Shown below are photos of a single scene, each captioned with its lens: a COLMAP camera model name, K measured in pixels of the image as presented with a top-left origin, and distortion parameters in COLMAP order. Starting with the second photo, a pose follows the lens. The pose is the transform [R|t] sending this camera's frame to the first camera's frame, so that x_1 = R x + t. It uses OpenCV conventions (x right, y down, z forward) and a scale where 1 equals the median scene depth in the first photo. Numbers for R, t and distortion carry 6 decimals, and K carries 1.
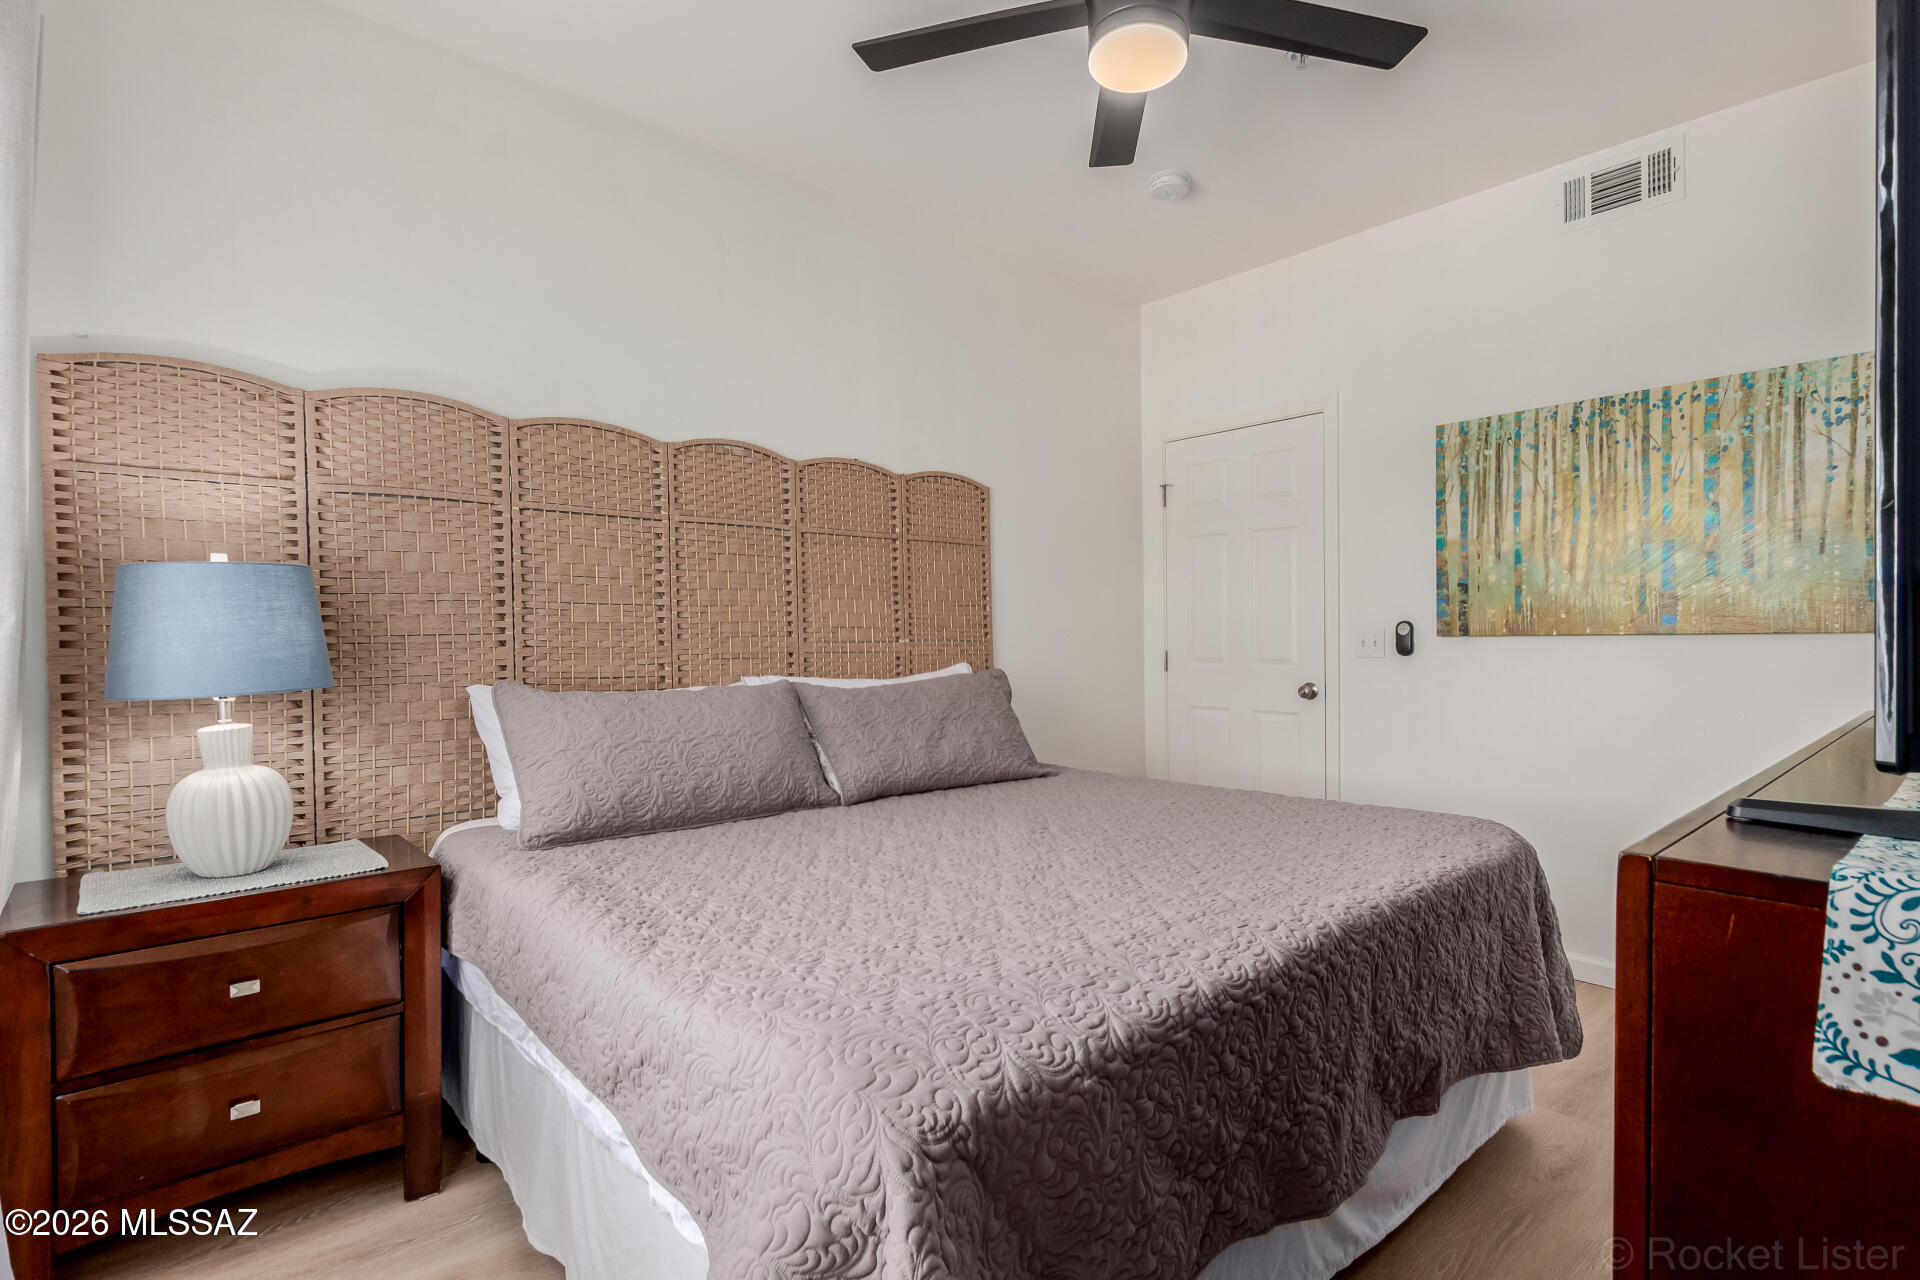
lens RADIAL K [[930.7, 0, 929.9], [0, 930.7, 648.5], [0, 0, 1]] dist [-0.028718, -0.000376]
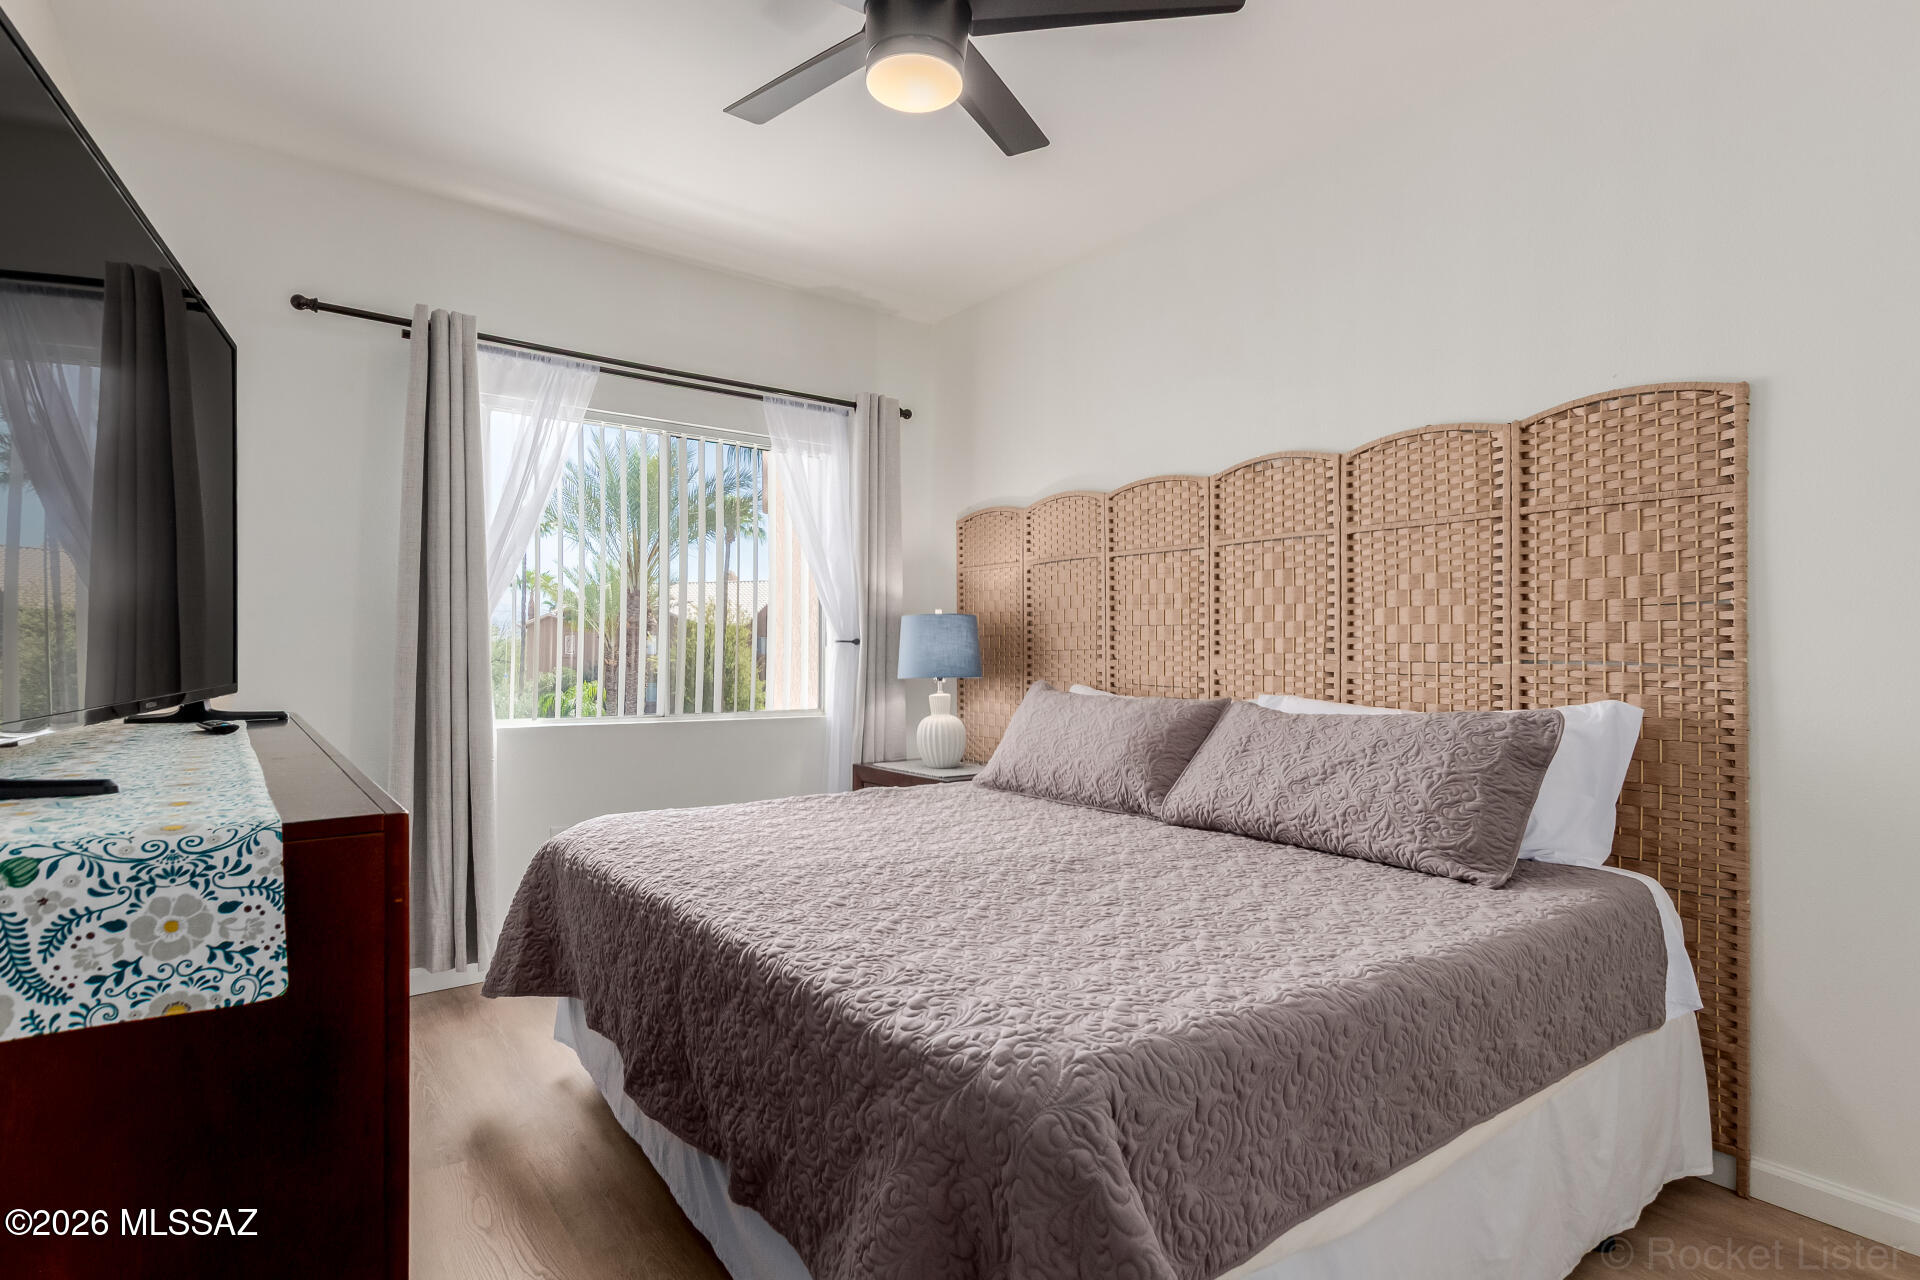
lens RADIAL K [[930.7, 0, 929.9], [0, 930.7, 648.5], [0, 0, 1]] dist [-0.028718, -0.000376]
pose [[-0.099183, 0.004959, -0.995057, 0.949196], [-0.016062, 0.999849, 0.006584, -0.022417], [0.994940, 0.016635, -0.099088, 0.875663]]
